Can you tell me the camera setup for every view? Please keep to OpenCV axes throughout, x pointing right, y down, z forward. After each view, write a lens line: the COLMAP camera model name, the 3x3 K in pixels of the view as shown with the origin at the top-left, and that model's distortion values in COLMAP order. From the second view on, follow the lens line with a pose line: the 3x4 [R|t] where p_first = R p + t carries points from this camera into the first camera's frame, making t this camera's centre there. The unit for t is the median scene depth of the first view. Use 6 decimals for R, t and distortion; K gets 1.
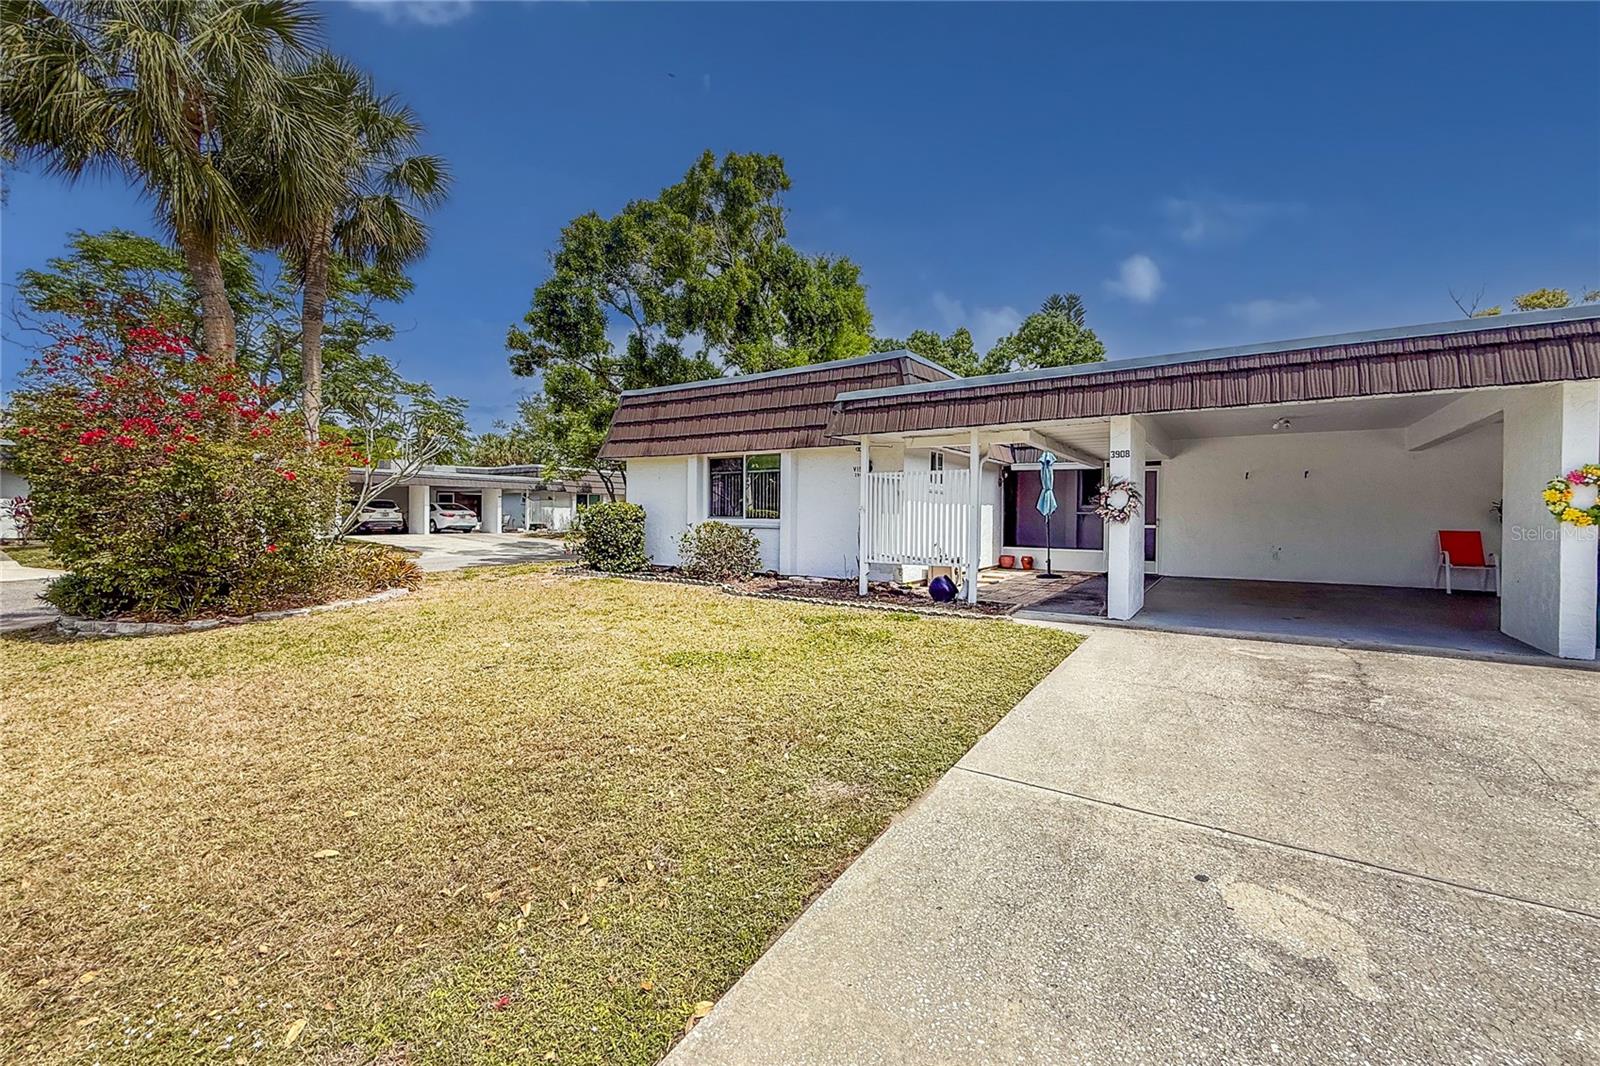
lens RADIAL K [[692.2, 0, 803.3], [0, 692.2, 509.4], [0, 0, 1]] dist [-0.000373, -0.000015]
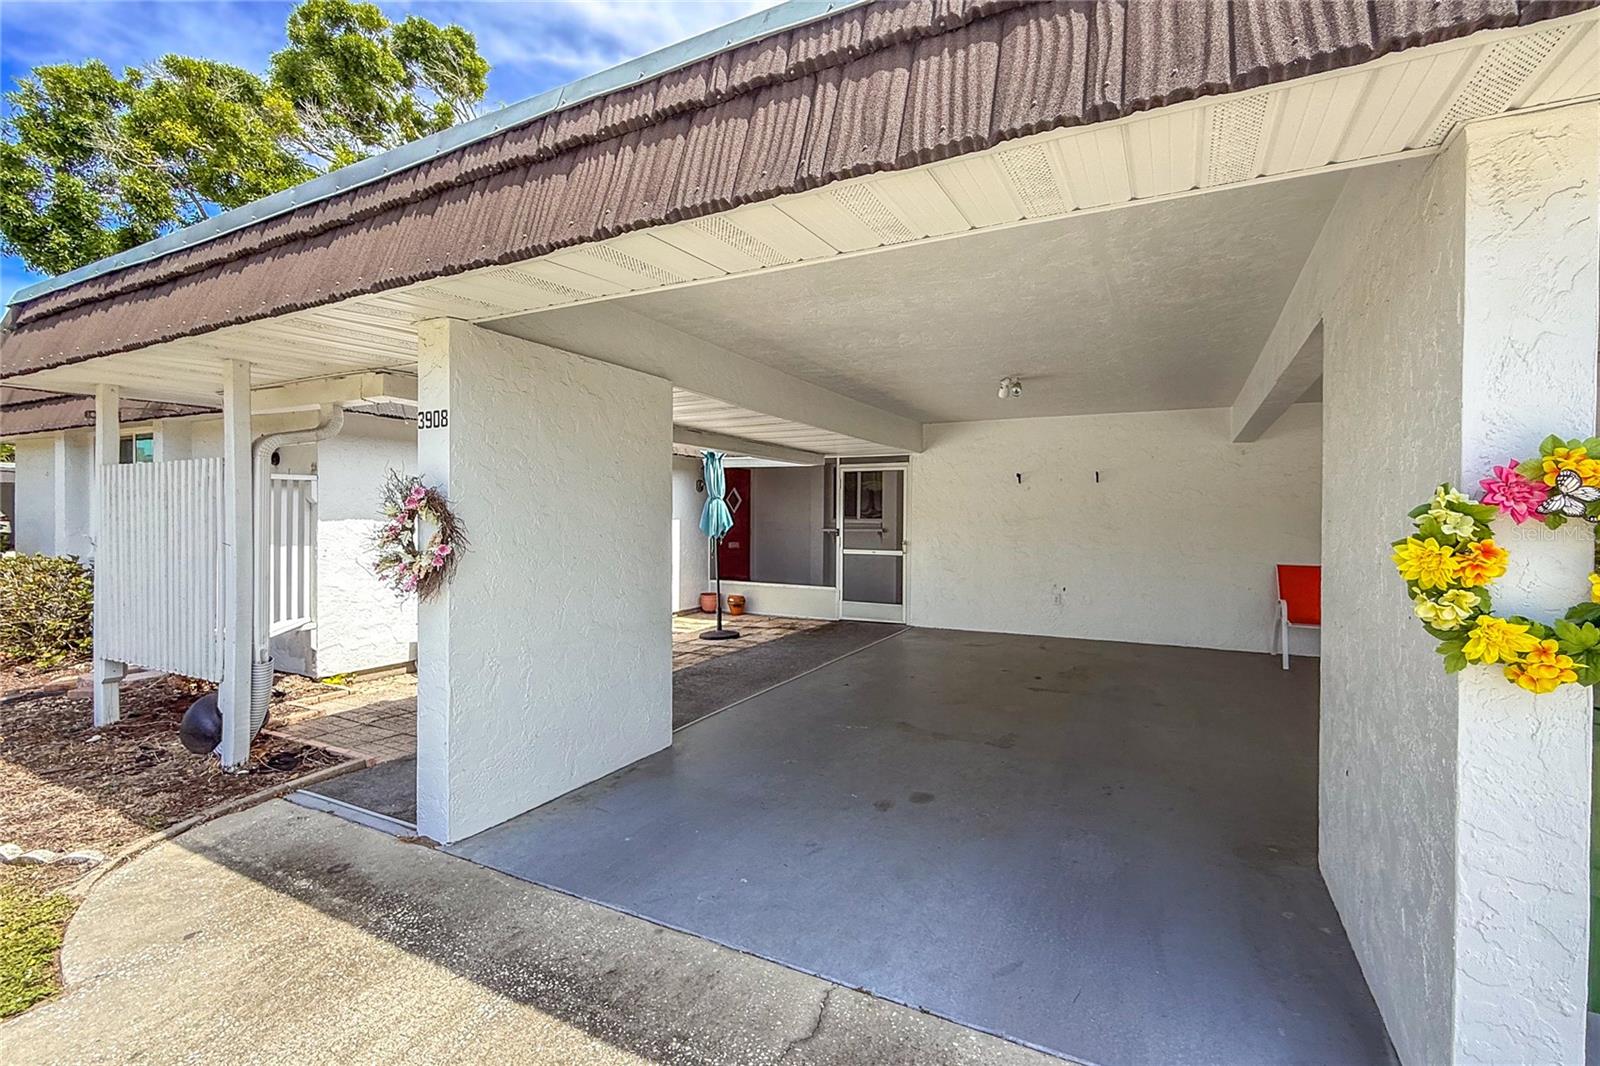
lens RADIAL K [[725.6, 0, 802.4], [0, 725.6, 507.1], [0, 0, 1]] dist [-0.000185, -0.000097]
pose [[0.994266, 0.002905, 0.106892, 0.746458], [-0.002263, 0.999979, -0.006126, -0.034304], [-0.106907, 0.005849, 0.994252, 0.687116]]
